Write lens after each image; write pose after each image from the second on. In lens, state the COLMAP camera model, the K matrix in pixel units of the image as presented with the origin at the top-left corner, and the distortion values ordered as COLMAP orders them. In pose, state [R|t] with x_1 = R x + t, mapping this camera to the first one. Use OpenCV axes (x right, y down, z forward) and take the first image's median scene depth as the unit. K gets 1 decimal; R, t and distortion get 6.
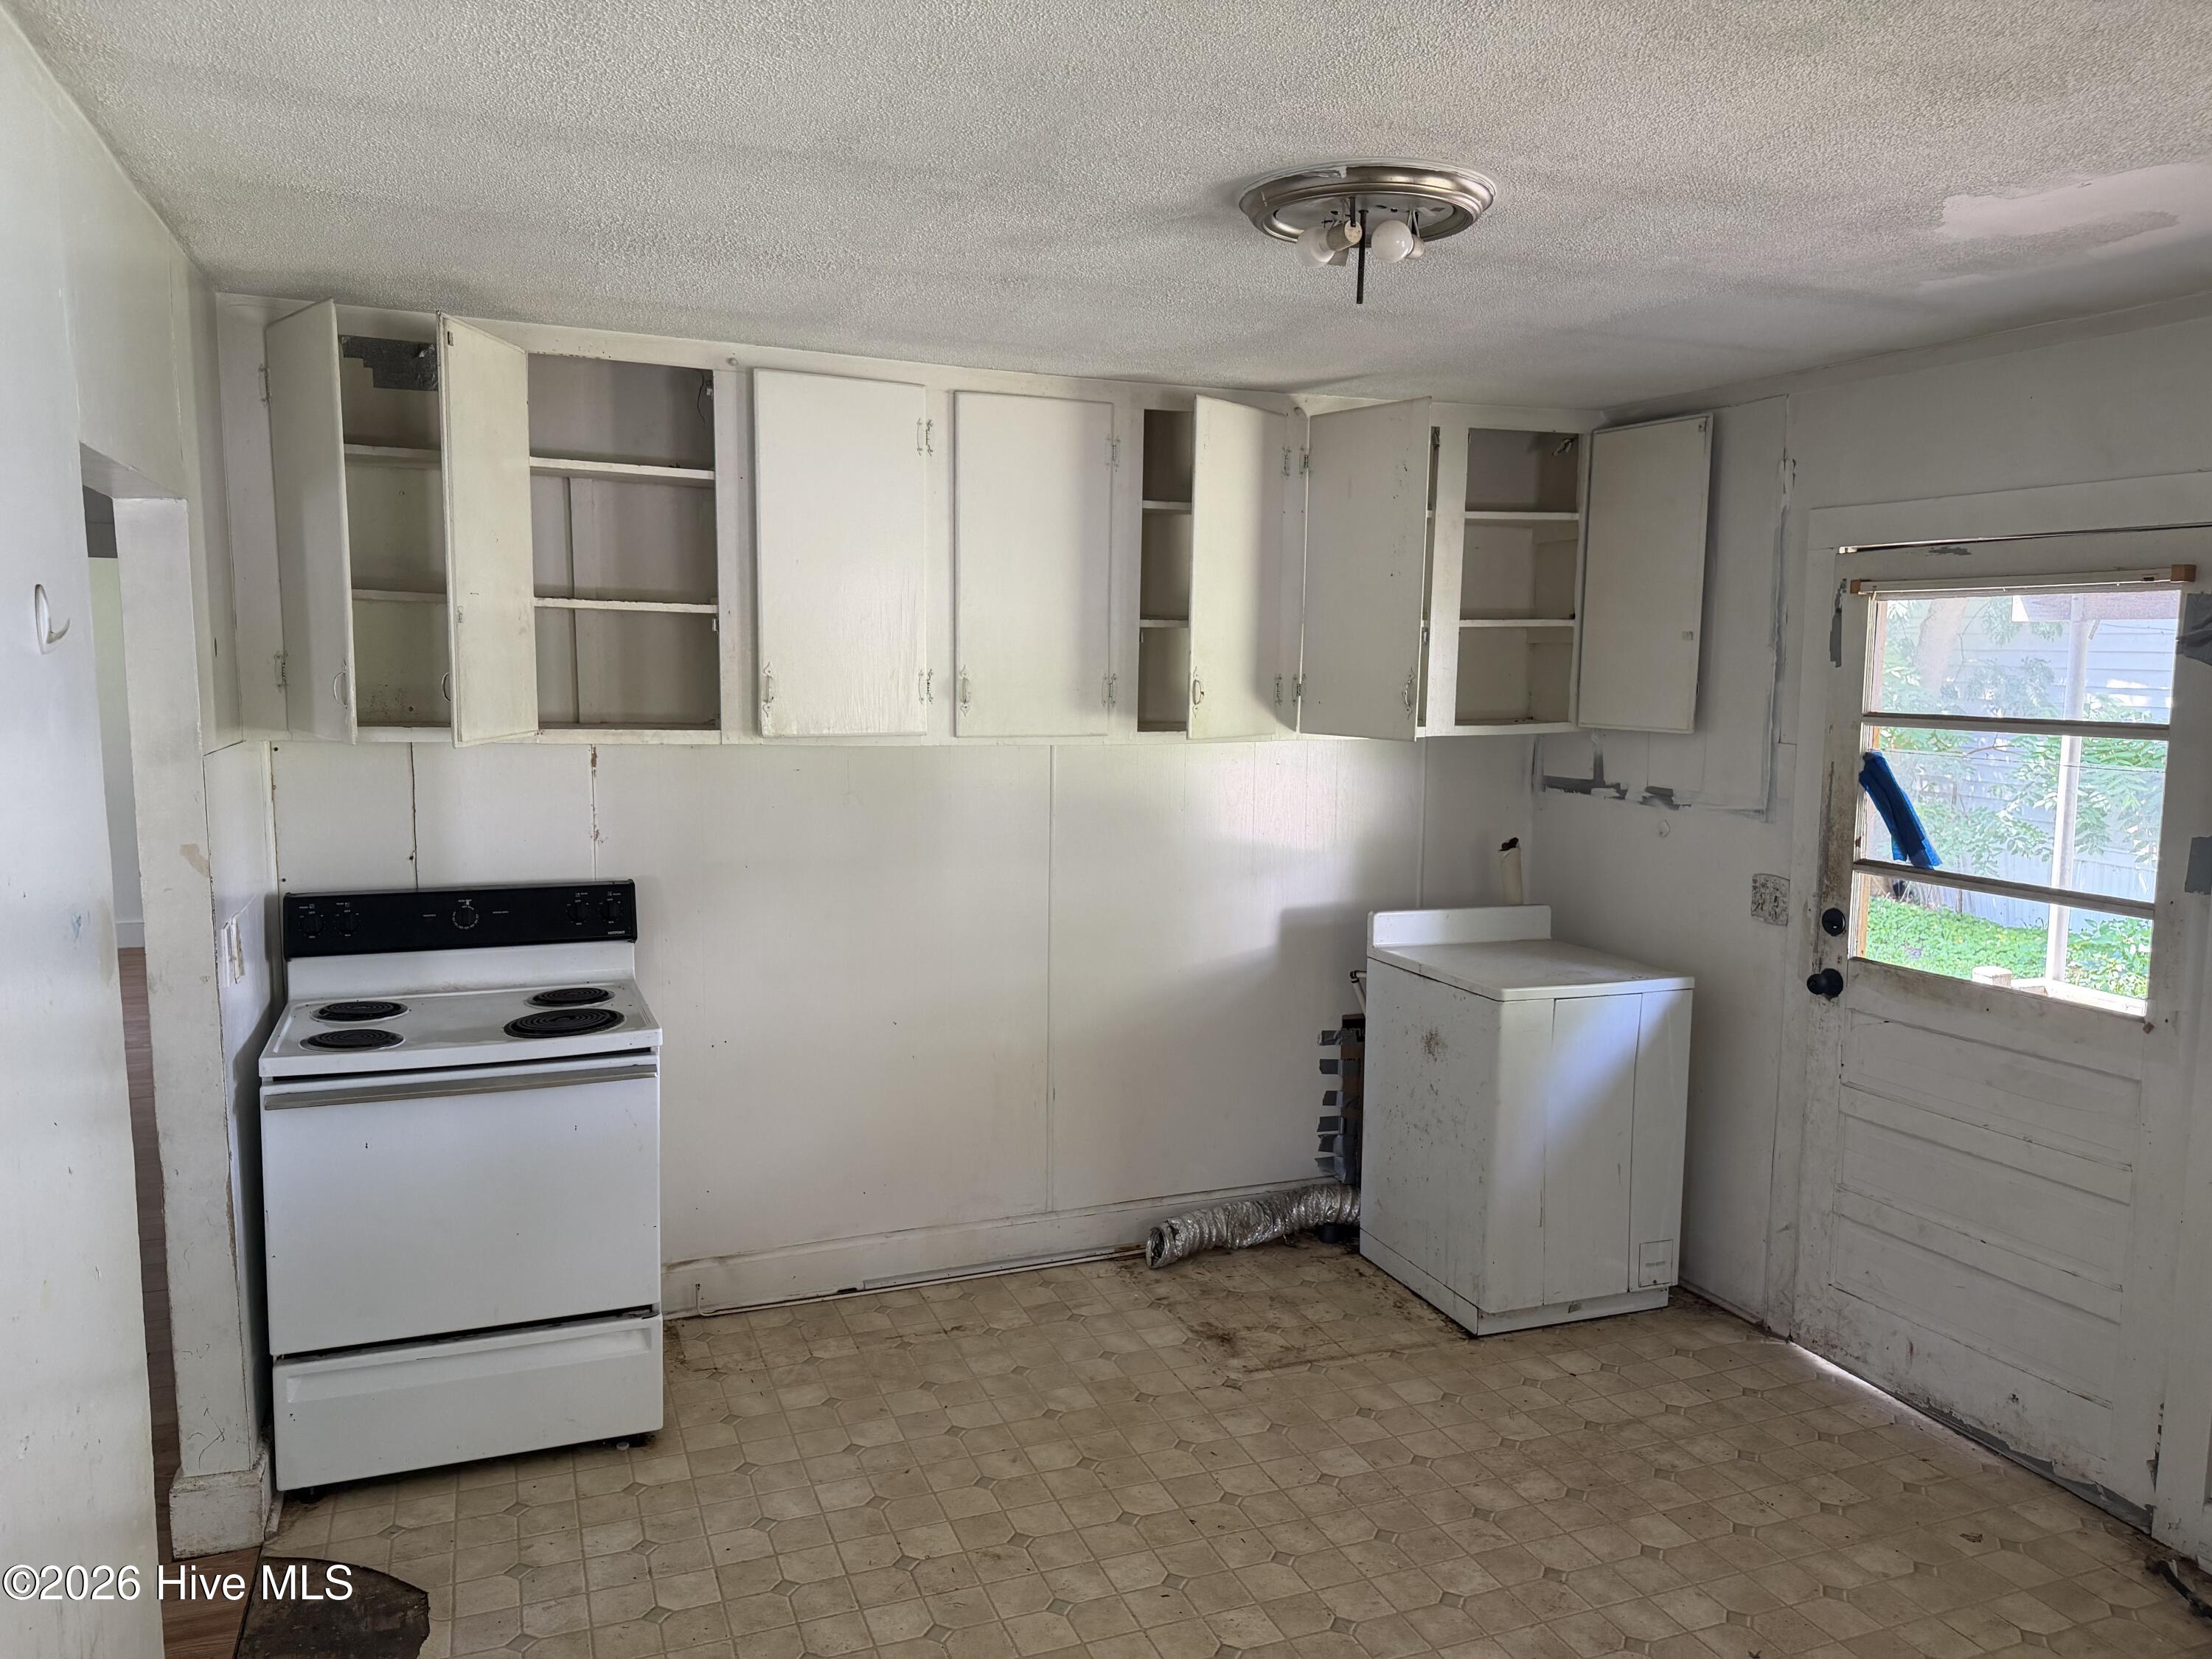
lens RADIAL K [[1563.0, 0, 1100.3], [0, 1563.0, 834.5], [0, 0, 1]] dist [0.014527, -0.011842]
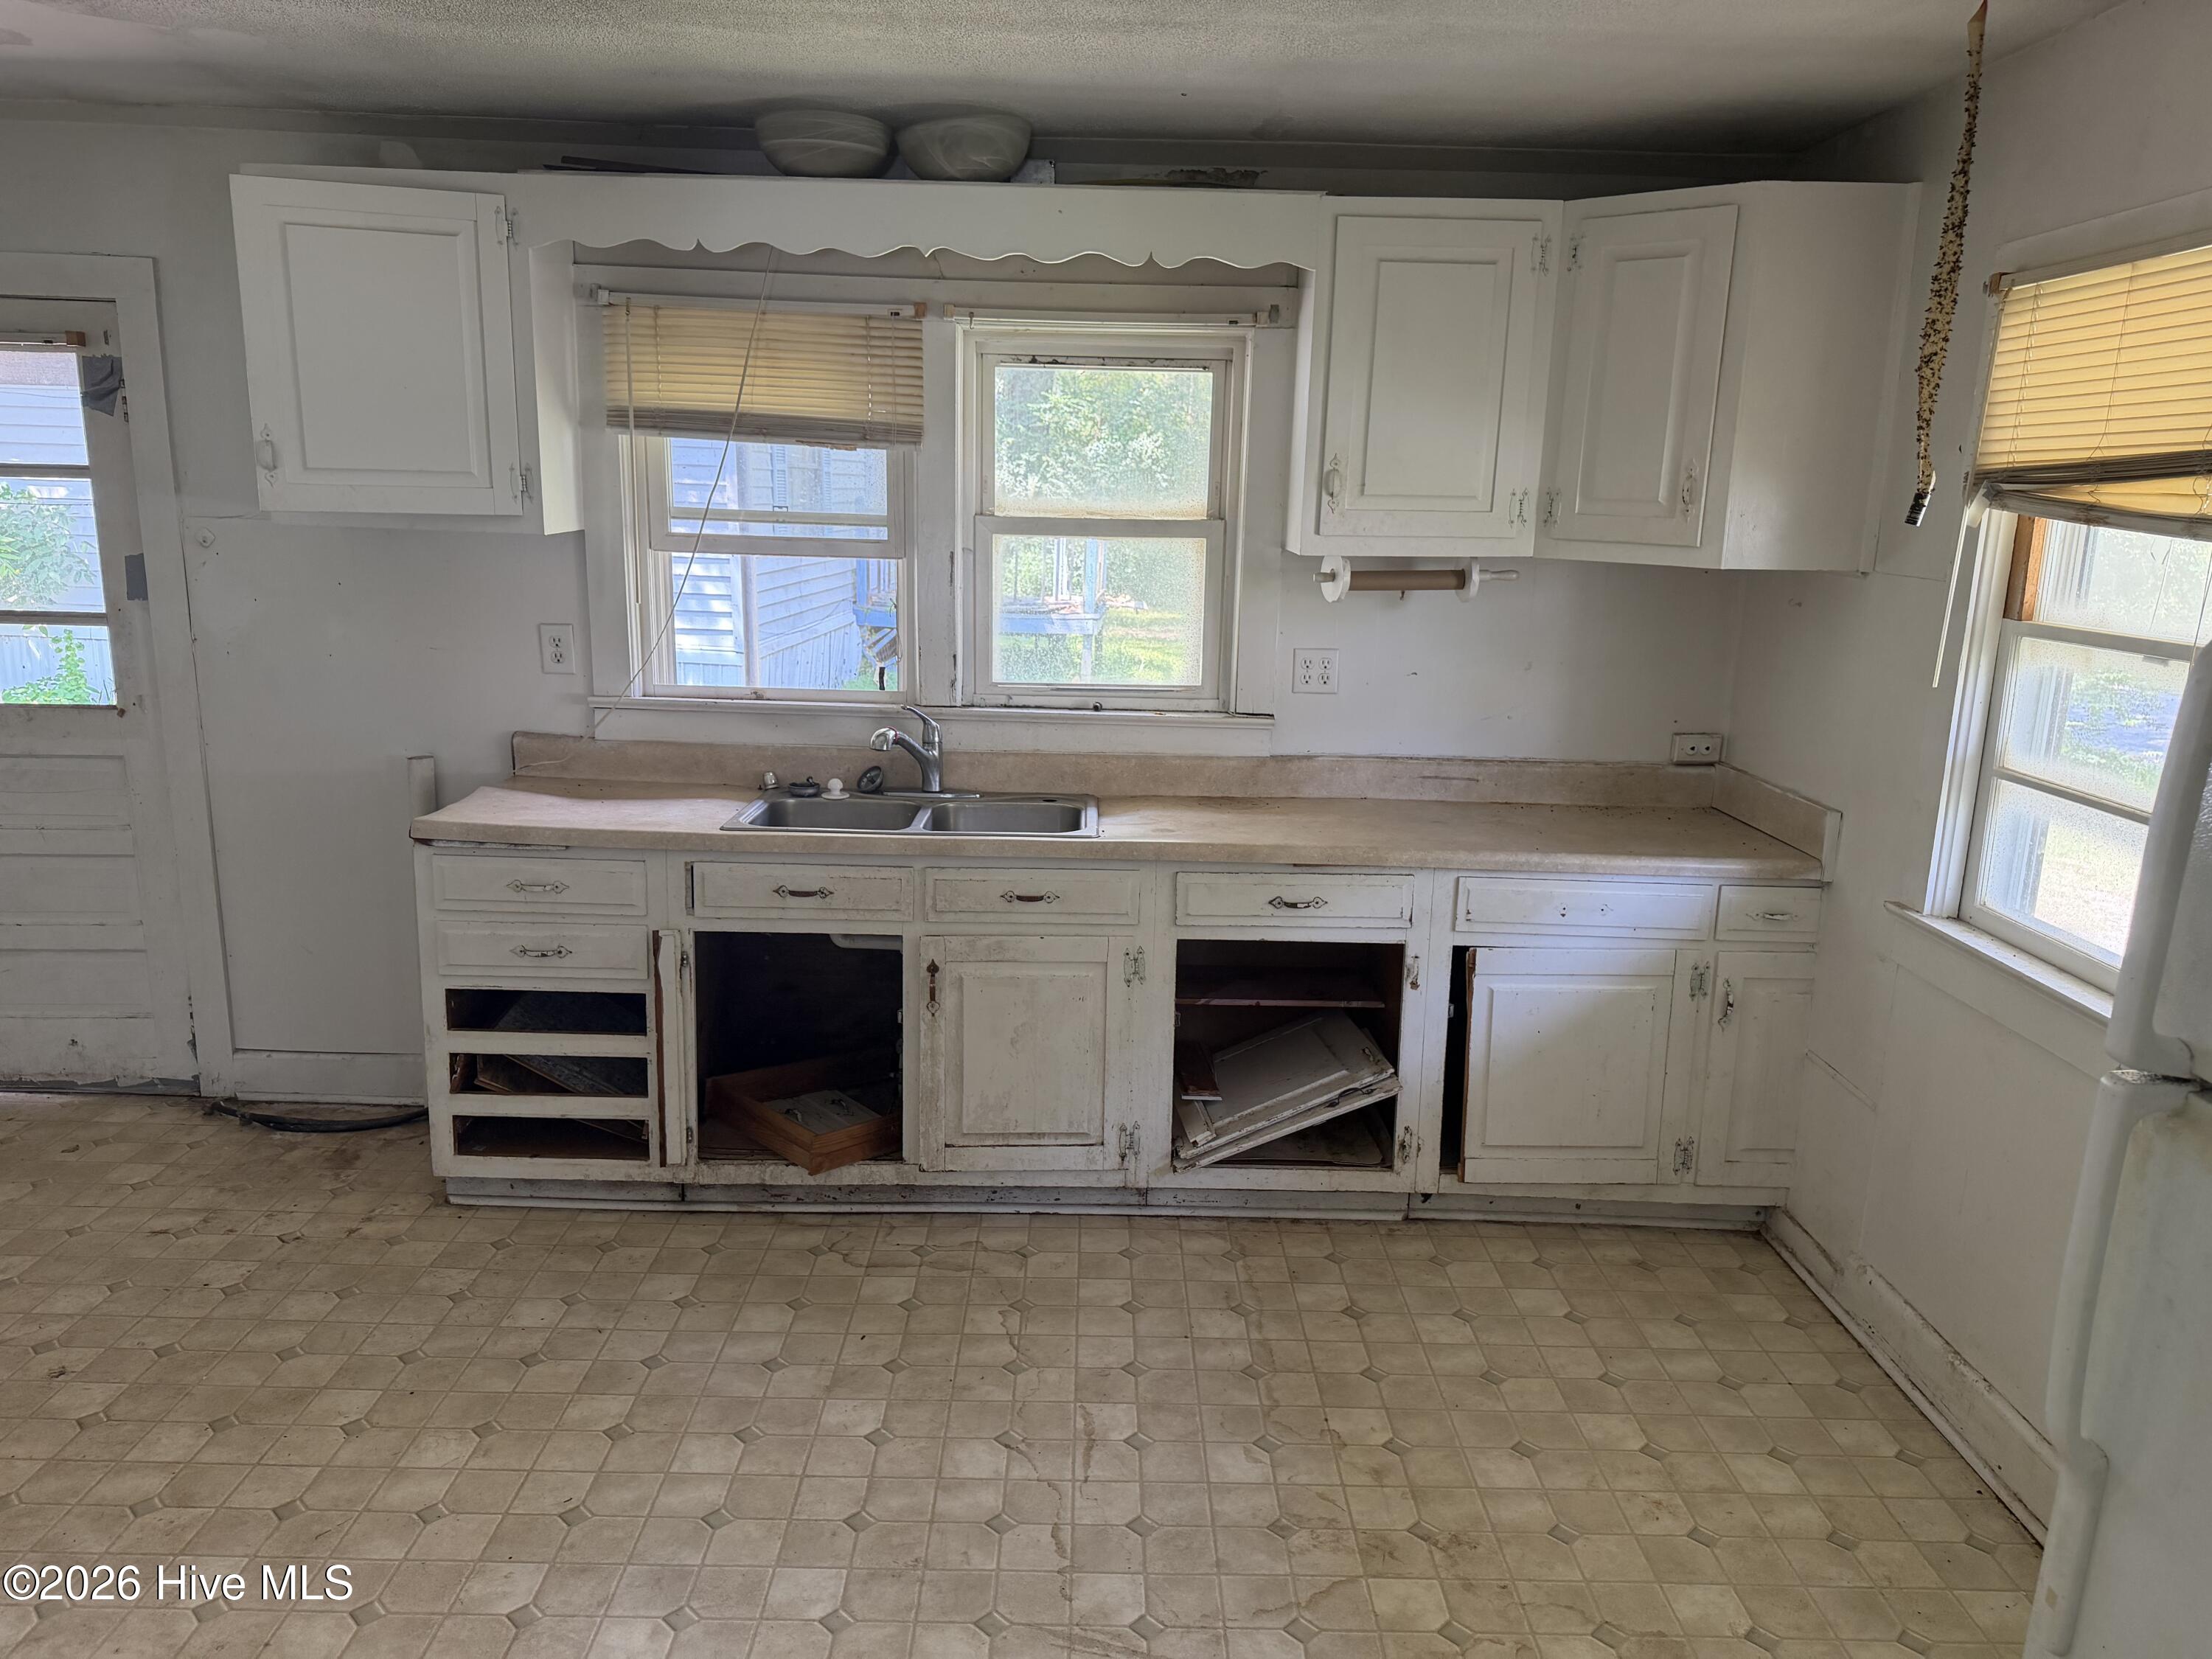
lens RADIAL K [[1563.0, 0, 1106.1], [0, 1563.0, 828.9], [0, 0, 1]] dist [0.014527, -0.011842]
pose [[0.360151, -0.206577, 0.909735, -0.209310], [0.084911, 0.978386, 0.188551, 0.044330], [-0.929022, 0.009339, 0.369907, -0.195134]]
